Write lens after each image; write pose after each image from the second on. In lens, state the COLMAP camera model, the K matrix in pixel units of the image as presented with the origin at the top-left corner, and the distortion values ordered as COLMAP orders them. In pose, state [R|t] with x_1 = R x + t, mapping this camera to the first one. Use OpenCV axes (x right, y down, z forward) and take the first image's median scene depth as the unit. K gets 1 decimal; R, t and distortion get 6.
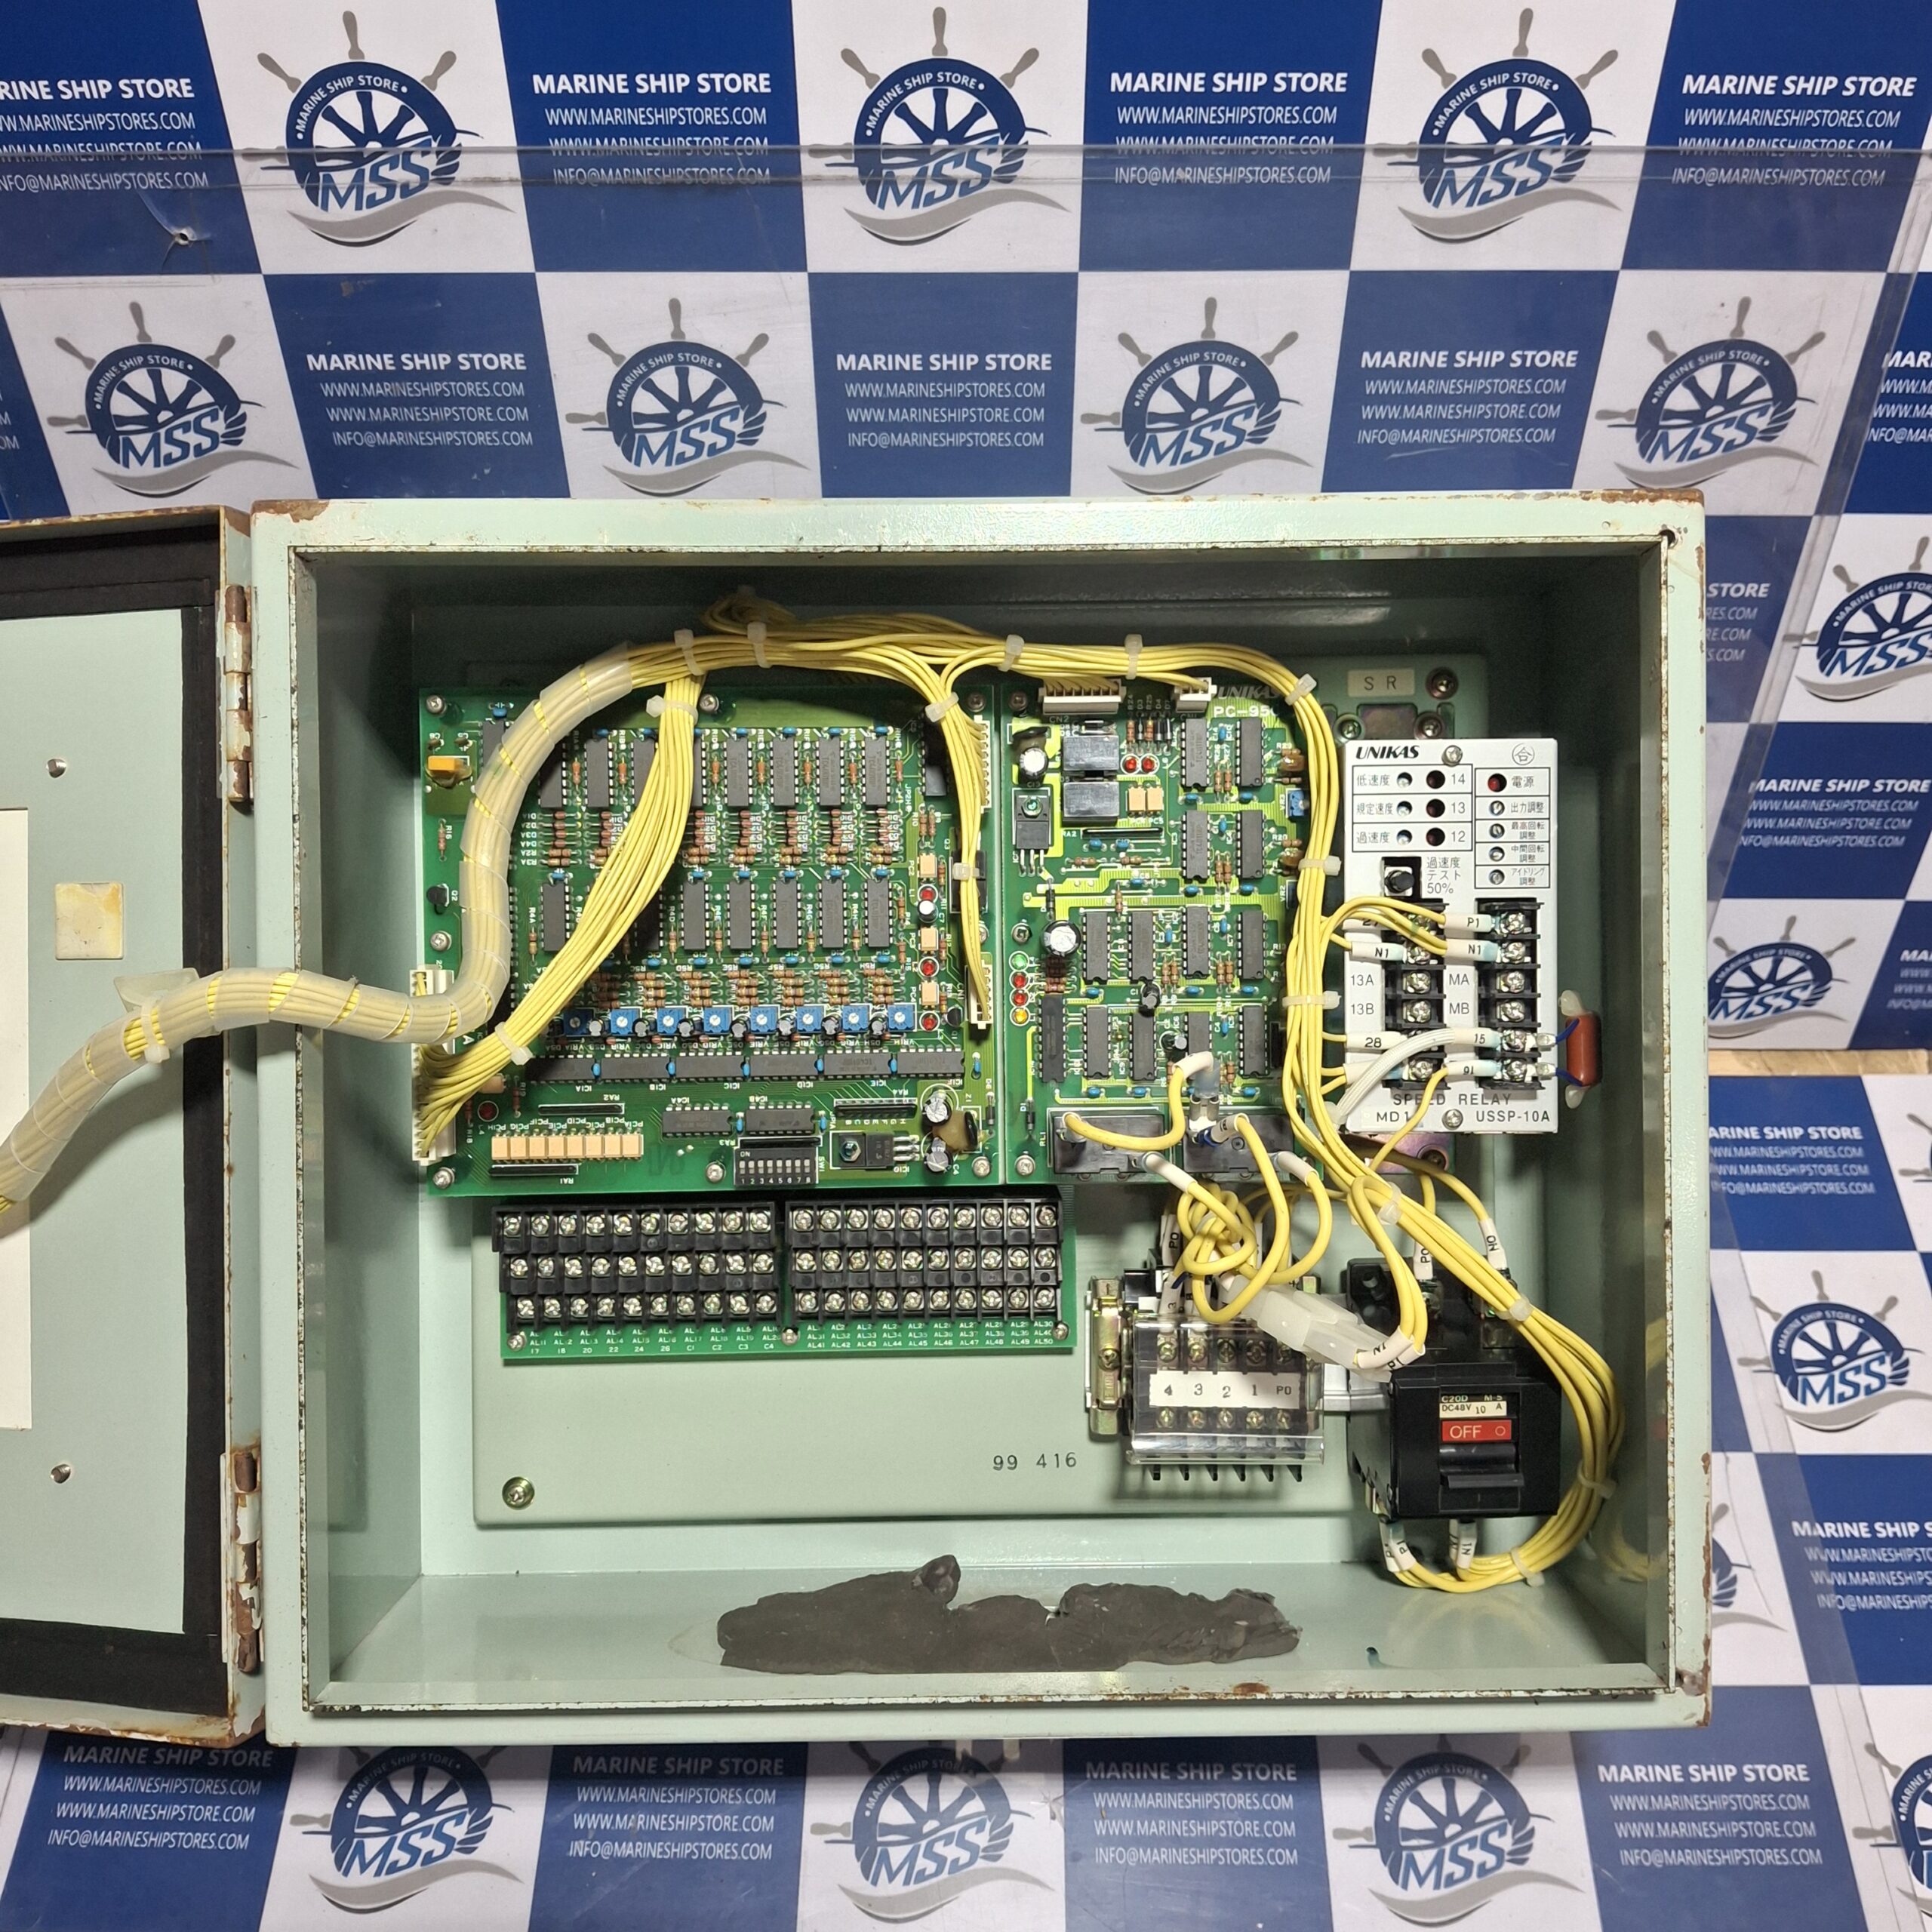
lens RADIAL K [[1916.0, 0, 975.8], [0, 1916.0, 964.0], [0, 0, 1]] dist [0.199742, -0.578002]
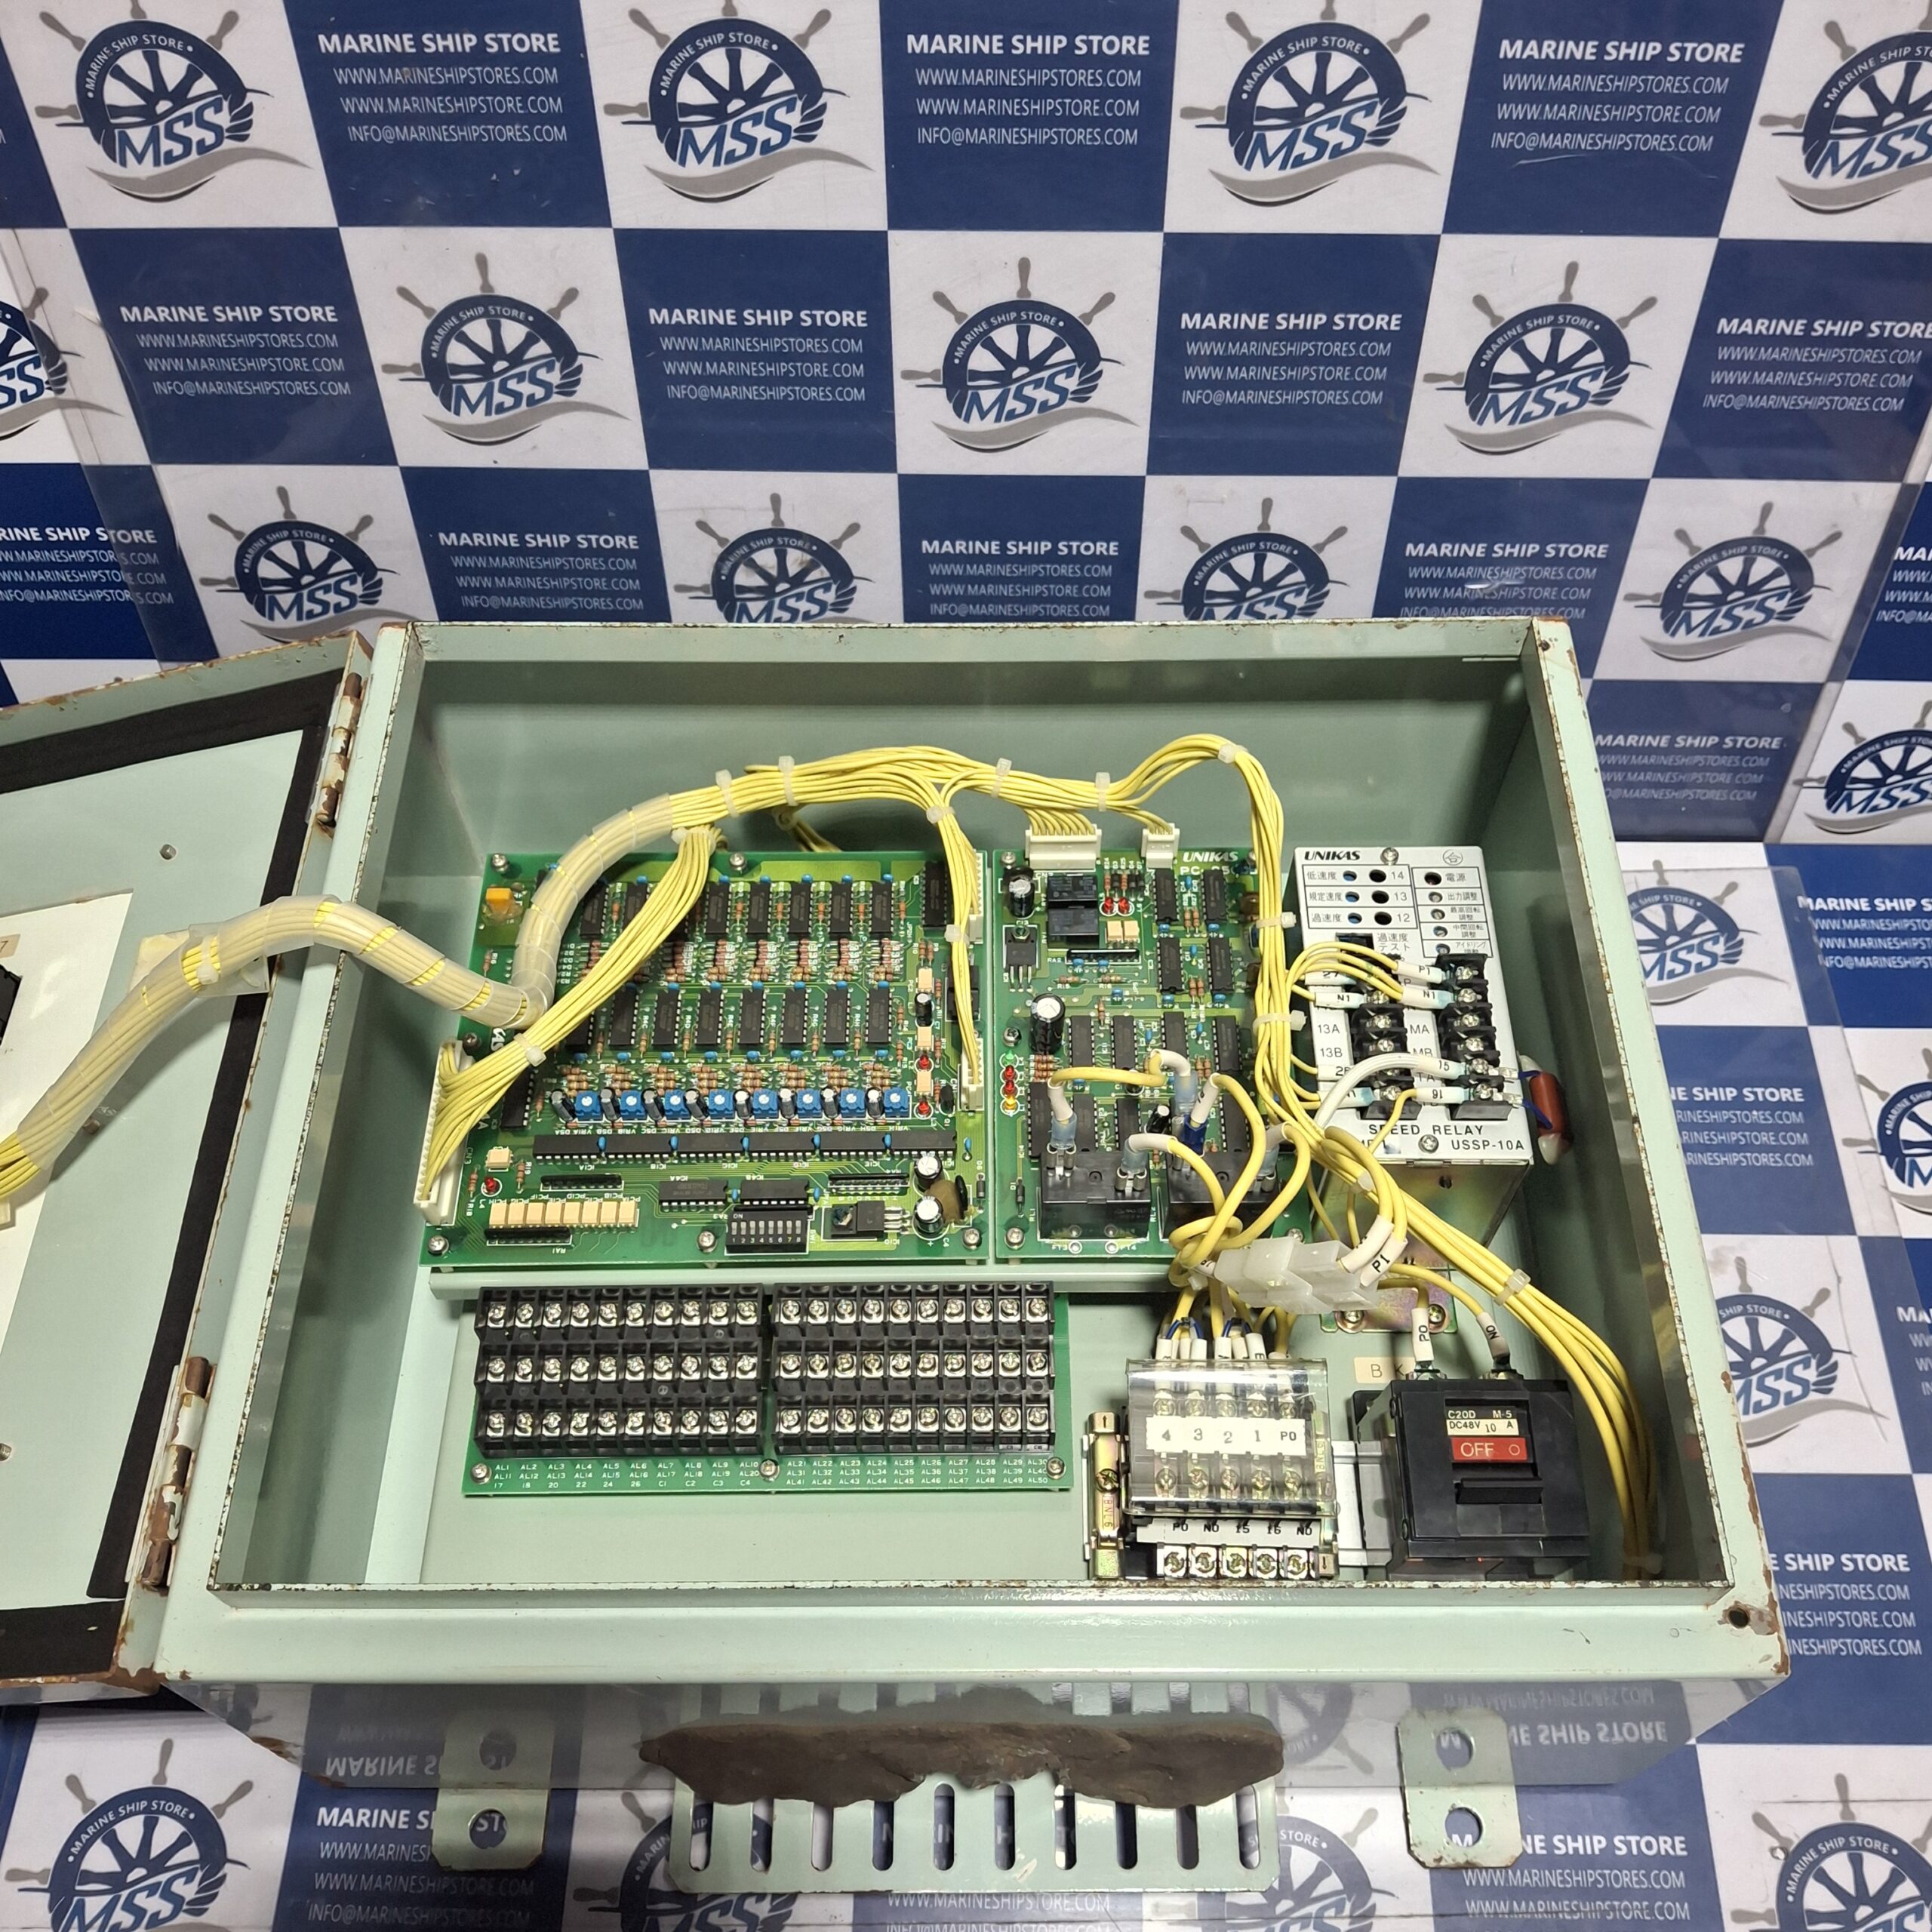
lens RADIAL K [[1930.7, 0, 971.4], [0, 1930.7, 970.6], [0, 0, 1]] dist [0.185283, -0.524053]
pose [[0.999766, -0.001463, -0.021580, 0.024953], [-0.010469, 0.840337, -0.541963, 0.538883], [0.018927, 0.542062, 0.840125, 0.073778]]
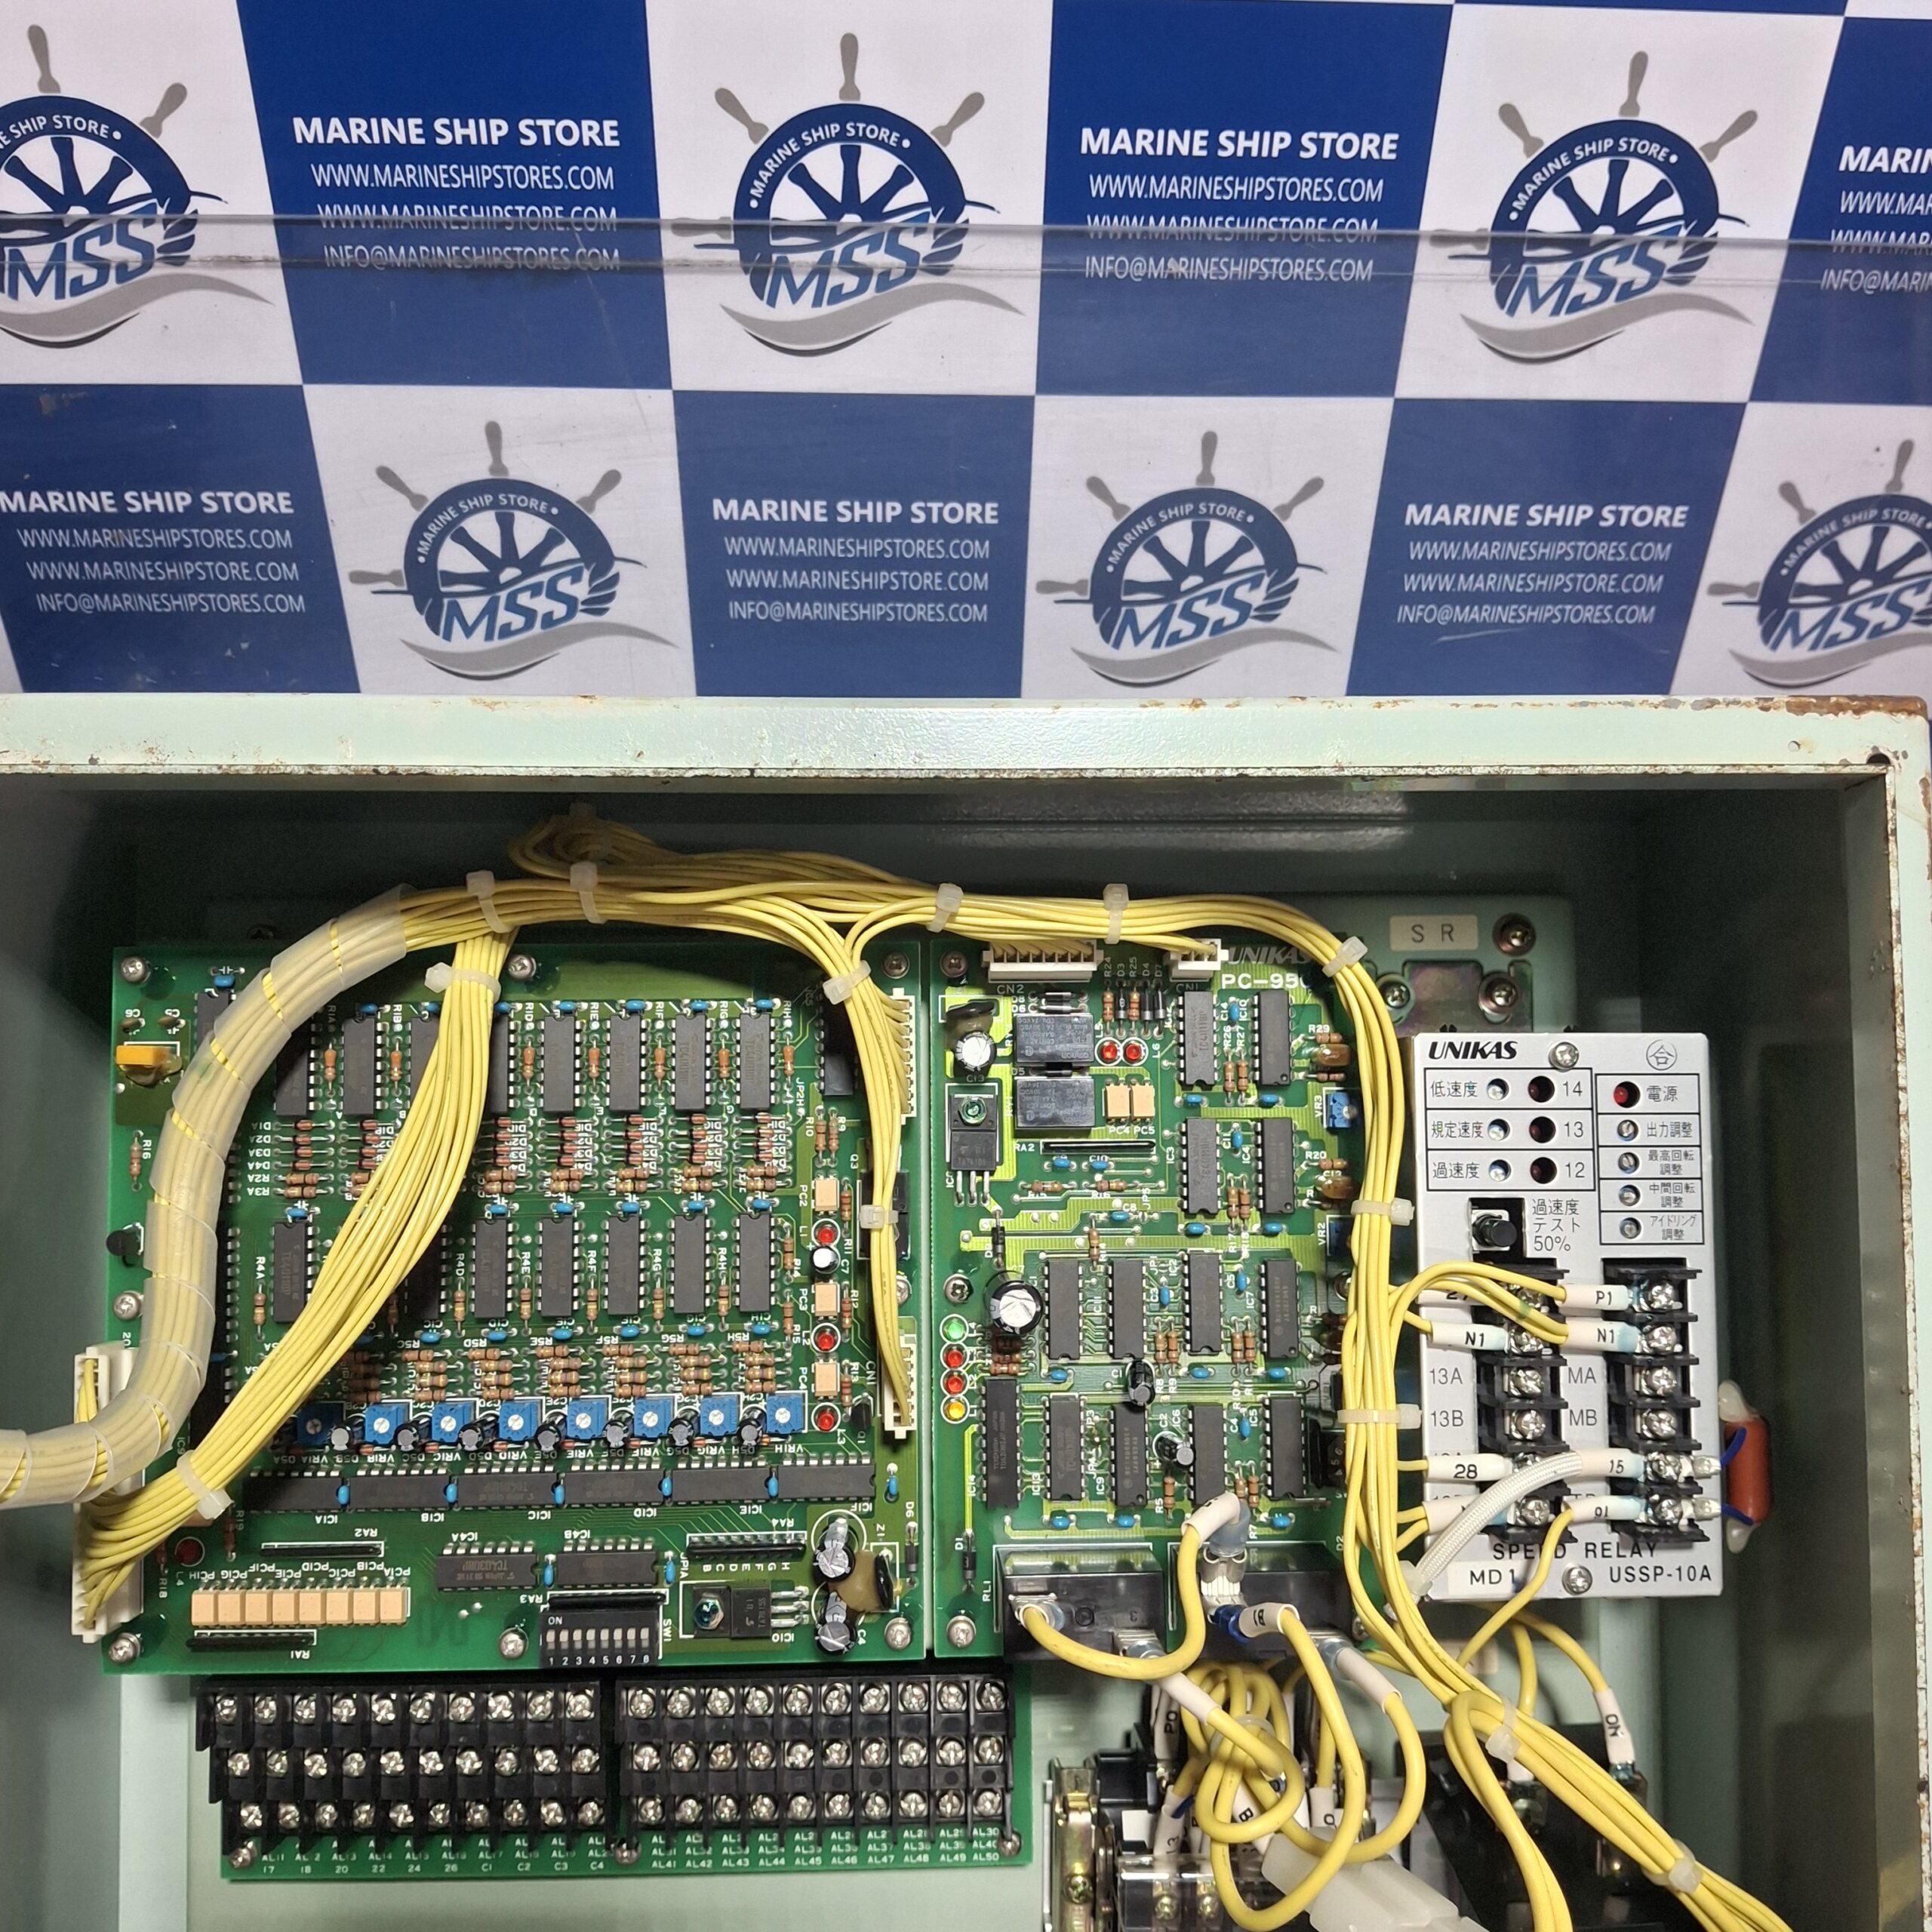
lens RADIAL K [[1897.2, 0, 965.7], [0, 1897.2, 957.0], [0, 0, 1]] dist [0.197192, -0.554241]
pose [[0.999492, 0.005361, 0.031405, 0.003957], [-0.002875, 0.996898, -0.078657, -0.083462], [-0.031730, 0.078527, 0.996407, 0.286463]]
